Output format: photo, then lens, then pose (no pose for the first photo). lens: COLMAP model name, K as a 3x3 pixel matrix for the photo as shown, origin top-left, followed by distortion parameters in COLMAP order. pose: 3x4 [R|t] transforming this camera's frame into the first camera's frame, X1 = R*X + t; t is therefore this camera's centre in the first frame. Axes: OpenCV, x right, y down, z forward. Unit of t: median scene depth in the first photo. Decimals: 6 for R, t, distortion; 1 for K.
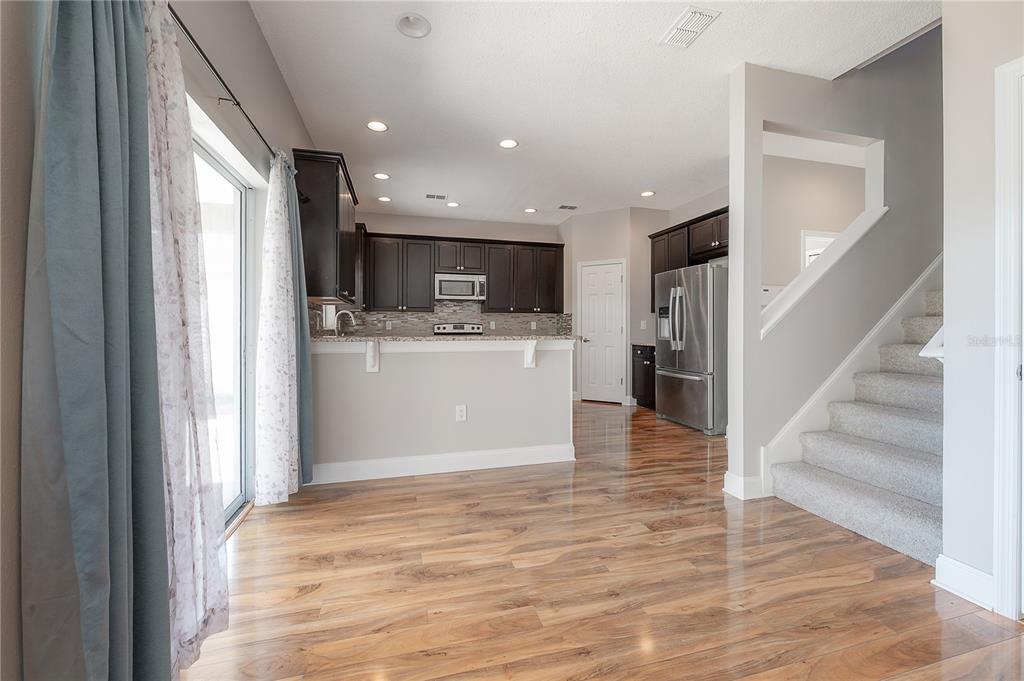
lens RADIAL K [[406.5, 0, 512.4], [0, 406.5, 331.9], [0, 0, 1]] dist [-0.005117, -0.000810]
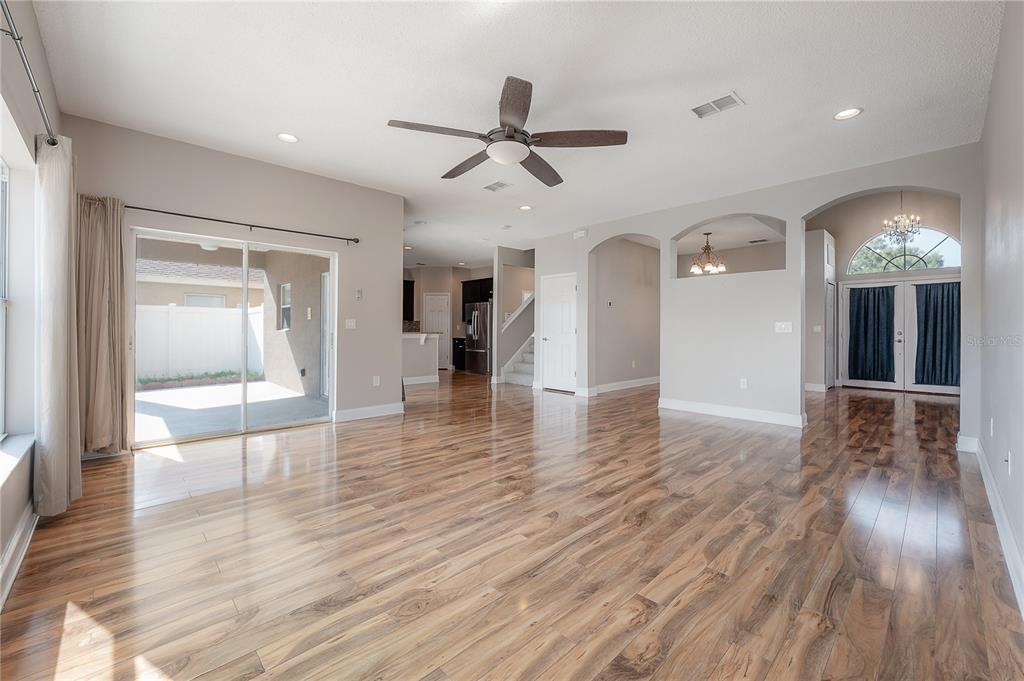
lens RADIAL K [[406.5, 0, 511.1], [0, 406.5, 333.5], [0, 0, 1]] dist [-0.005117, -0.000810]
pose [[0.881653, 0.003141, 0.471888, -0.392742], [-0.005148, 0.999982, 0.002962, 0.003941], [-0.471870, -0.005041, 0.881654, -0.876218]]
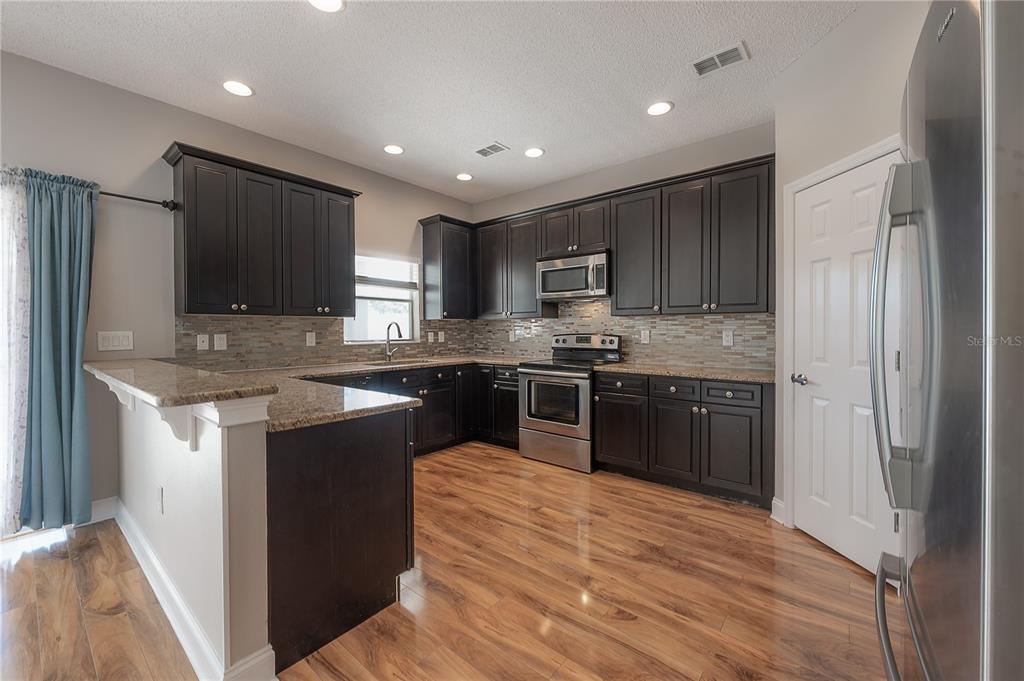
lens RADIAL K [[406.5, 0, 515.0], [0, 406.5, 334.2], [0, 0, 1]] dist [-0.005117, -0.000810]
pose [[0.577930, 0.007888, -0.816048, 0.378701], [-0.003485, 0.999968, 0.007198, -0.028468], [0.816079, -0.001316, 0.577939, 0.617378]]
